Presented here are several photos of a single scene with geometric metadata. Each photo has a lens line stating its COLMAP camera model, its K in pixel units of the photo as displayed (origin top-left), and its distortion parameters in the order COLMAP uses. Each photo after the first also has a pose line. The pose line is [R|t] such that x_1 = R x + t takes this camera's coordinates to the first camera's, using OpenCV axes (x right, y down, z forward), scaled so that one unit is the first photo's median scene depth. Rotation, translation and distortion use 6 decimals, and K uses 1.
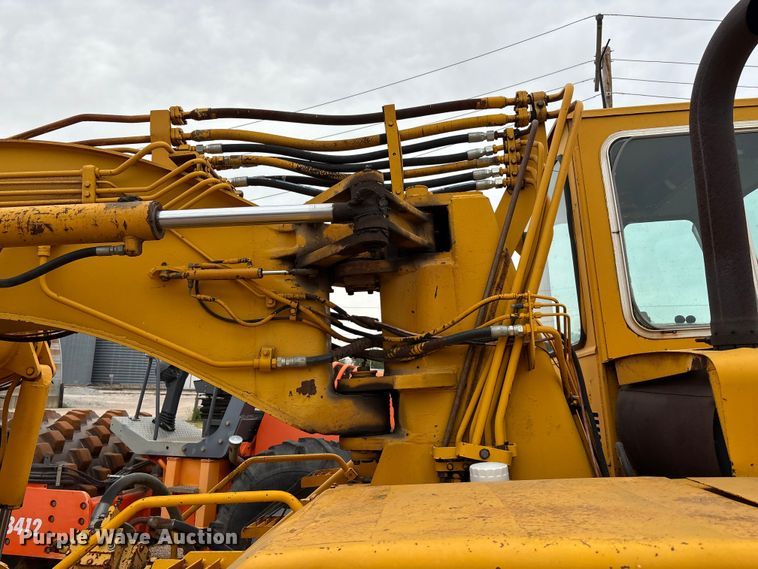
lens RADIAL K [[565.8, 0, 379.0], [0, 565.8, 284.5], [0, 0, 1]] dist [-0.011337, -0.009260]
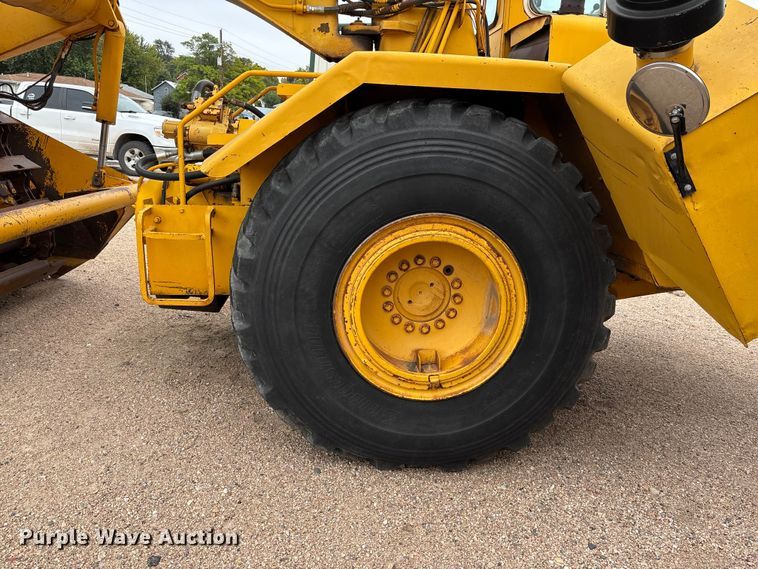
lens RADIAL K [[500.0, 0, 379.0], [0, 500.0, 284.5], [0, 0, 1]] dist [-0.105291, -0.001391]
pose [[0.990659, 0.027411, 0.133576, -0.137544], [-0.089481, 0.869853, 0.485127, 0.137314], [-0.102894, -0.492548, 0.864181, -0.562124]]
